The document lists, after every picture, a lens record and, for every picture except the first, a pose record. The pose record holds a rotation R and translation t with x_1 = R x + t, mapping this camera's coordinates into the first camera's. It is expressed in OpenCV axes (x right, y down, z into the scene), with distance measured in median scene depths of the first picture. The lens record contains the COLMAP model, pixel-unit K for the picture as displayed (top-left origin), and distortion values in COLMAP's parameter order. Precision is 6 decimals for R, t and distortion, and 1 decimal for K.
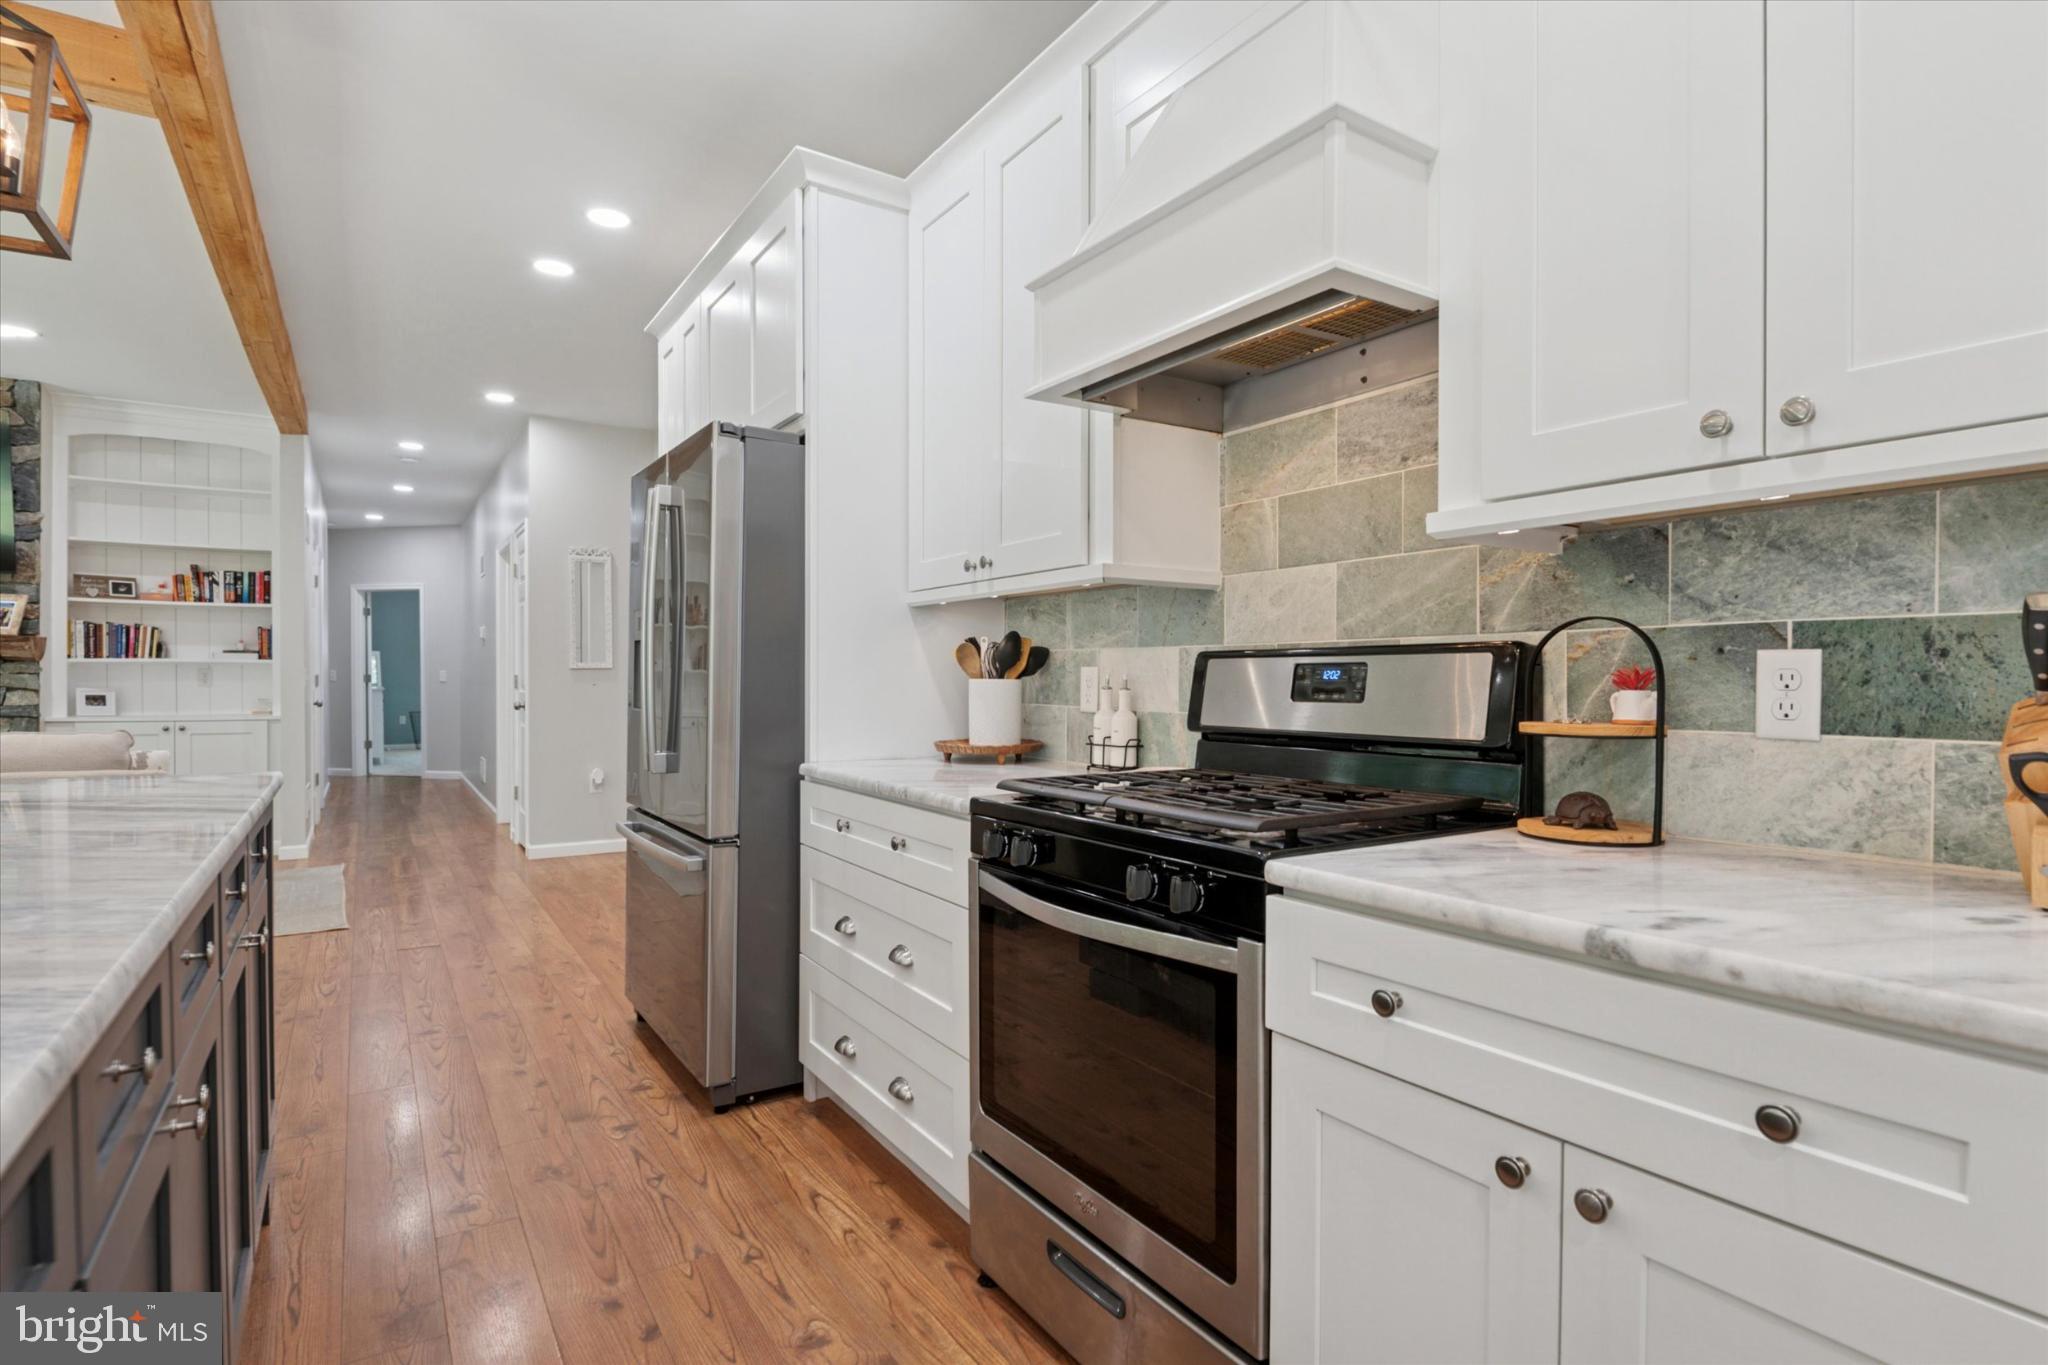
lens RADIAL K [[1029.4, 0, 1008.6], [0, 1029.4, 687.5], [0, 0, 1]] dist [-0.017788, 0.000267]
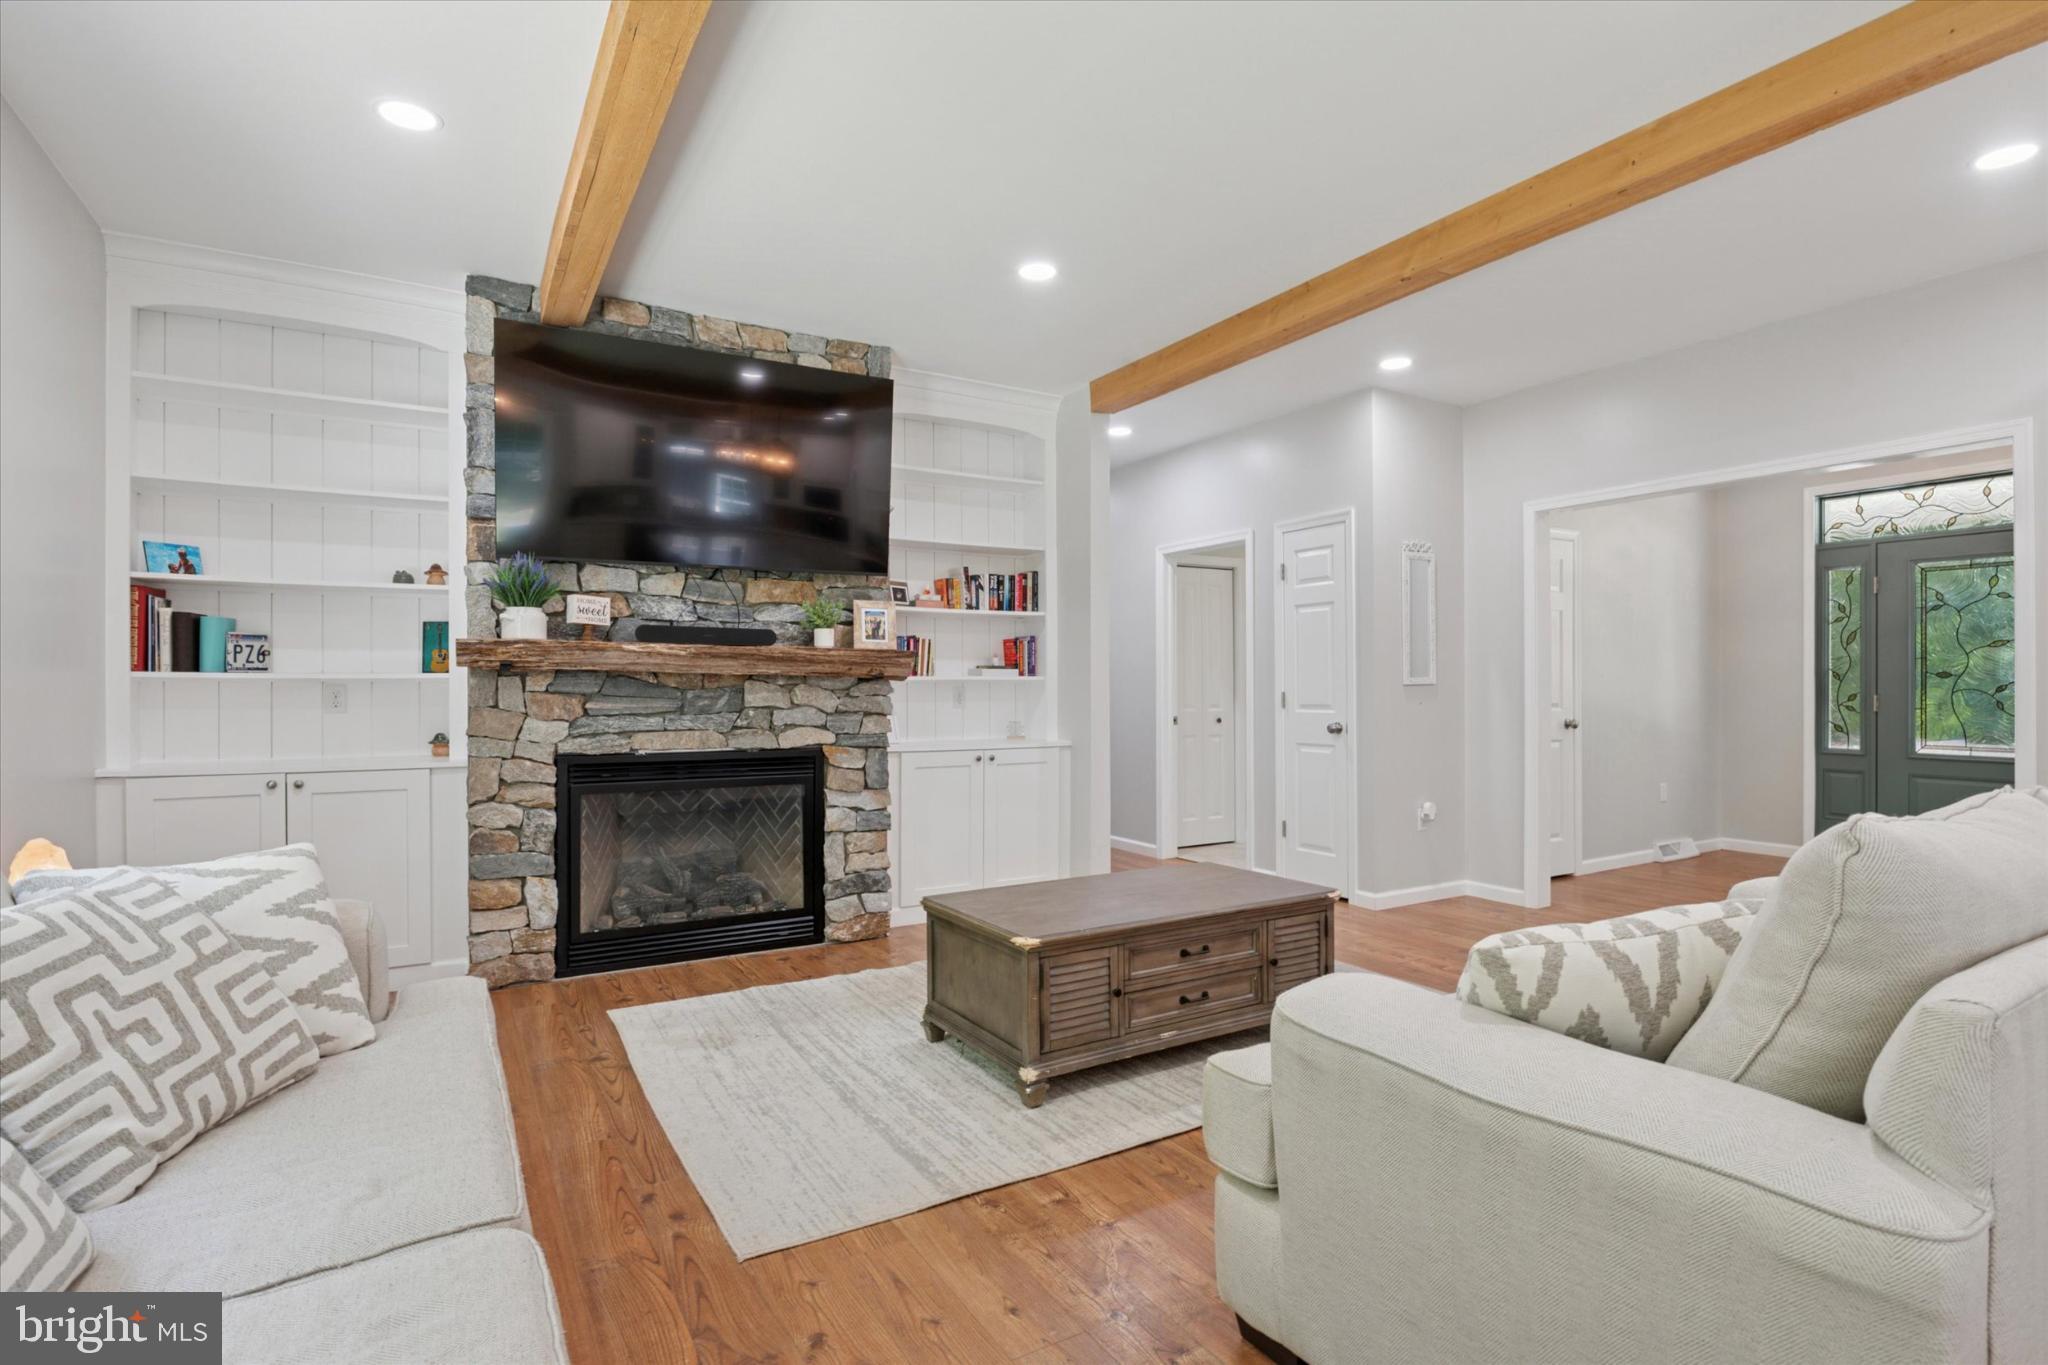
lens RADIAL K [[1004.0, 0, 1039.5], [0, 1004.0, 687.6], [0, 0, 1]] dist [-0.021135, -0.003427]
pose [[0.998997, -0.008224, -0.044024, -2.199968], [0.007798, 0.999921, -0.009851, -0.030837], [0.044101, 0.009498, 0.998982, 0.497172]]
